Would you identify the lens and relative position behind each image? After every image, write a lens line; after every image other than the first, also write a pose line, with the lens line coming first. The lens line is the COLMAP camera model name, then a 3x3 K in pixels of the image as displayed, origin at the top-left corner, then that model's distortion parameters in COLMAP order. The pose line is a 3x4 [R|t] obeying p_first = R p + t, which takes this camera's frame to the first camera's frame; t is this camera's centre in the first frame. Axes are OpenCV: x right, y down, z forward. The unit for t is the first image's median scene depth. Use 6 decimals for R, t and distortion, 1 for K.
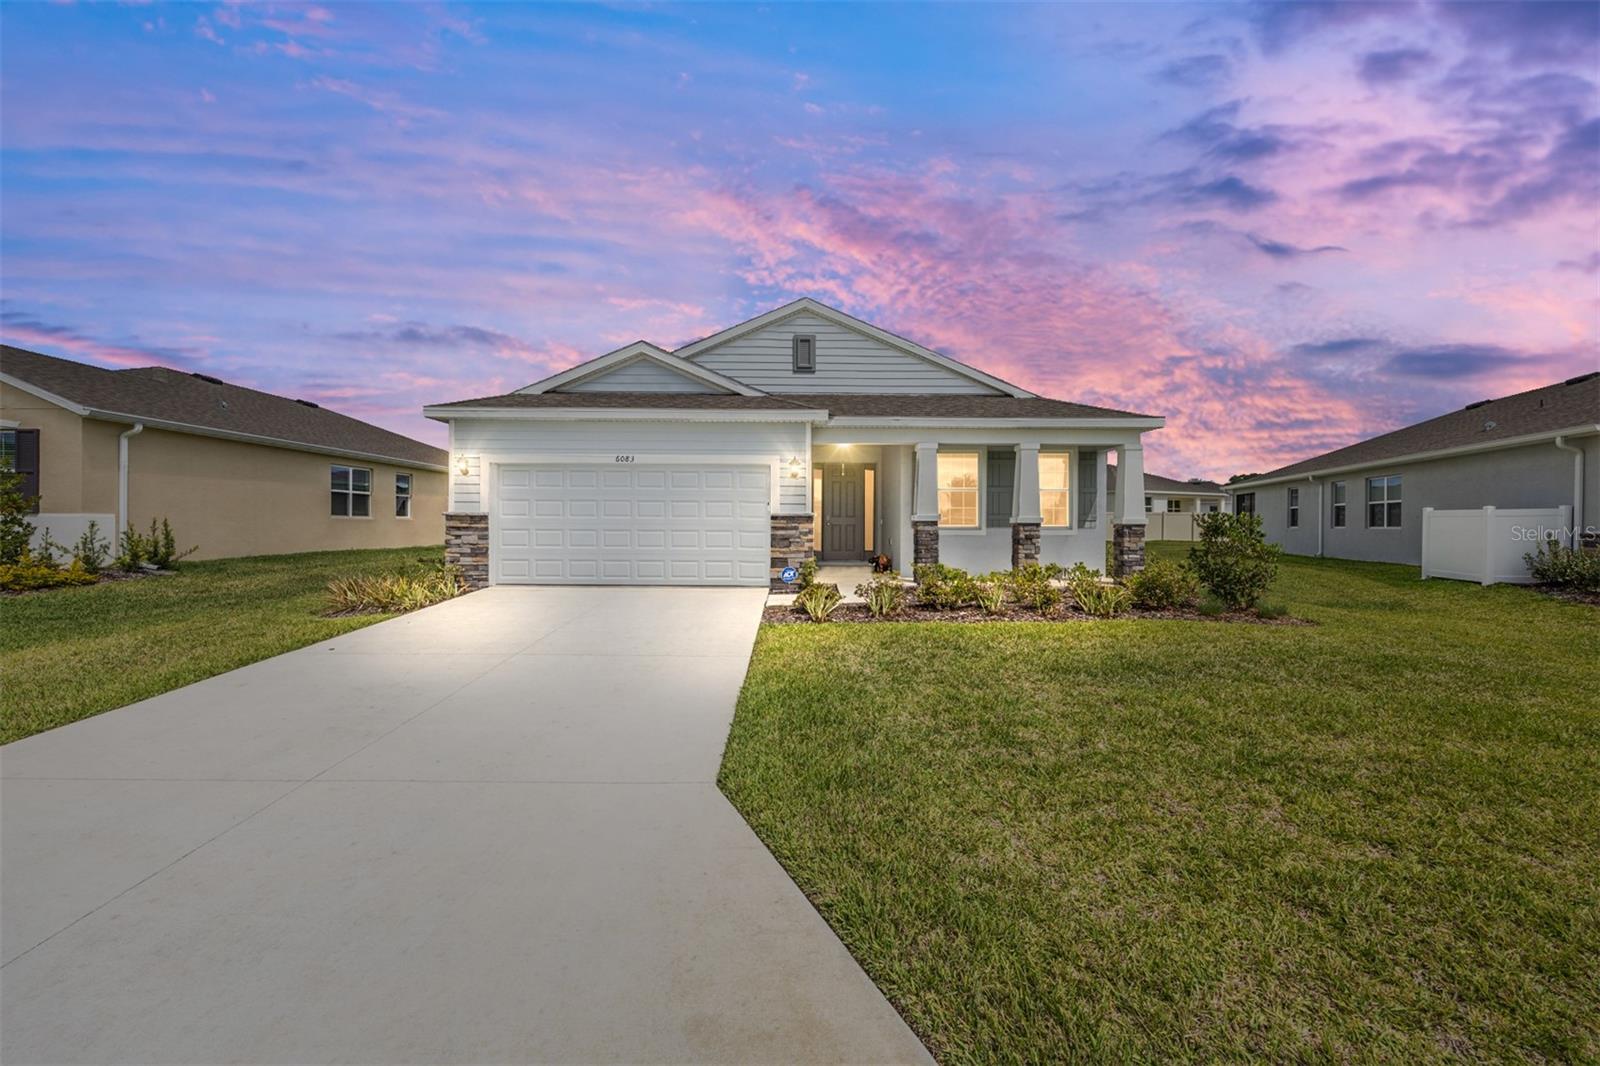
lens RADIAL K [[639.7, 0, 801.7], [0, 639.7, 530.5], [0, 0, 1]] dist [-0.002978, 0.000273]
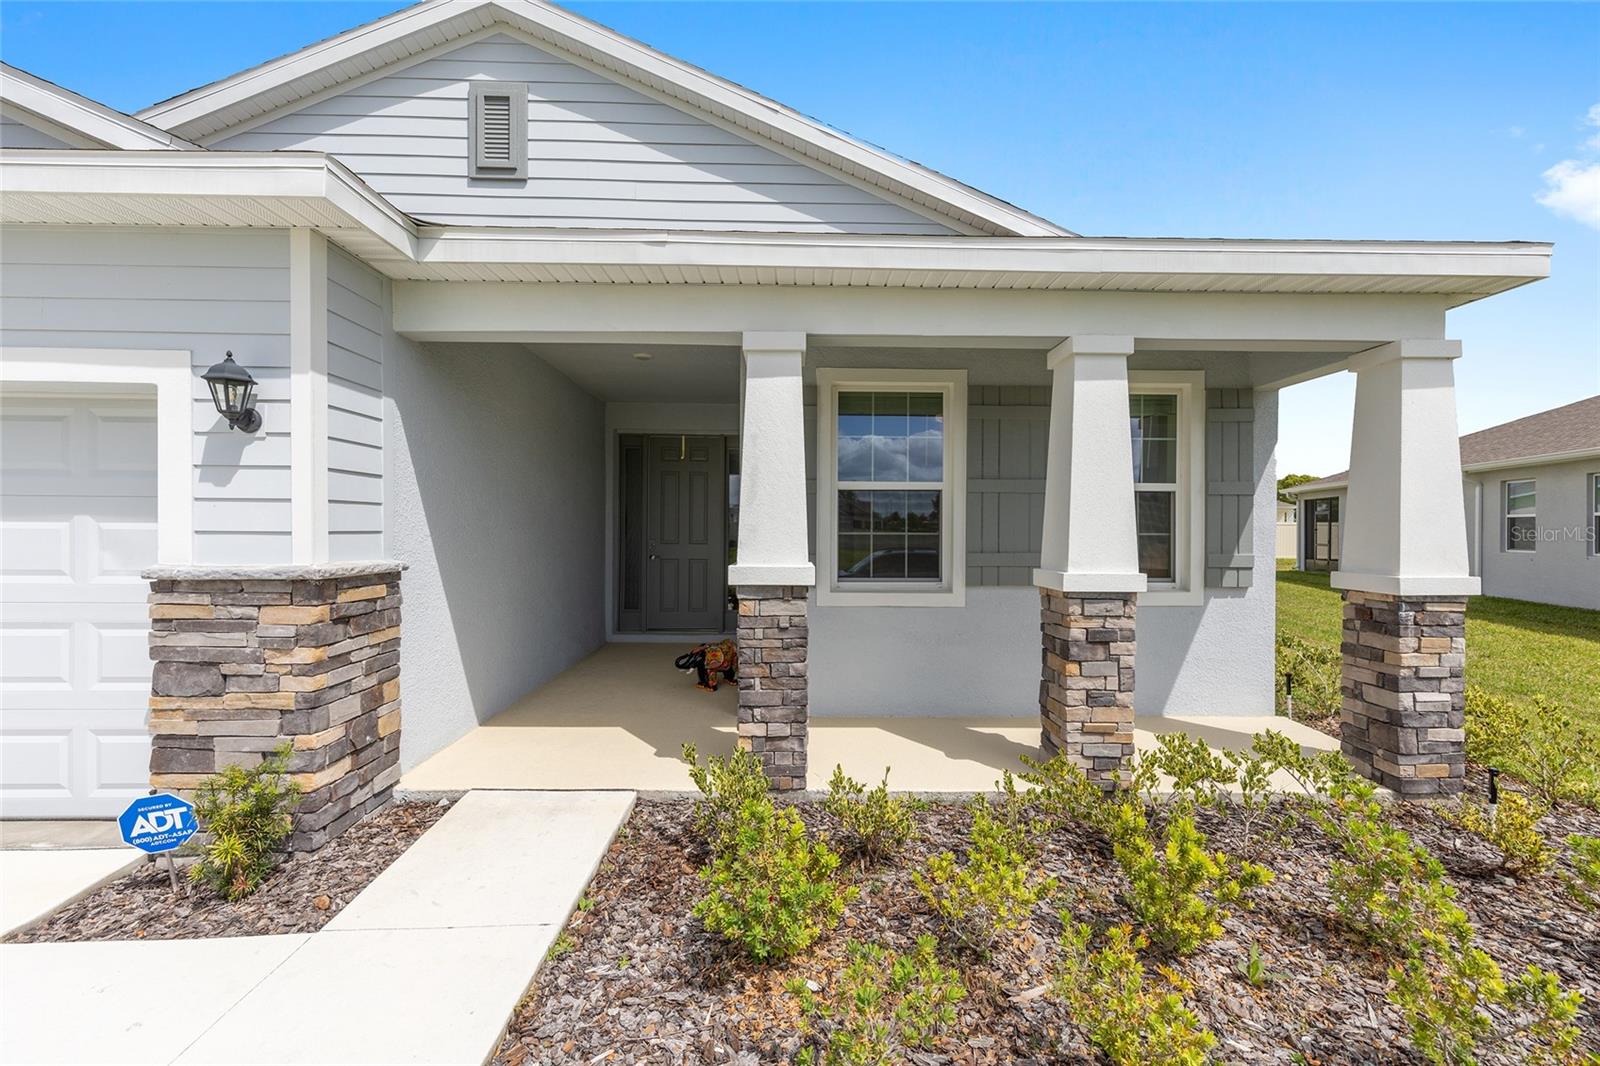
lens RADIAL K [[639.7, 0, 801.7], [0, 639.7, 530.5], [0, 0, 1]] dist [-0.002978, 0.000273]
pose [[0.999824, 0.001319, 0.018731, 0.205051], [-0.001224, 0.999986, -0.005081, -0.039282], [-0.018737, 0.005057, 0.999812, 0.691678]]
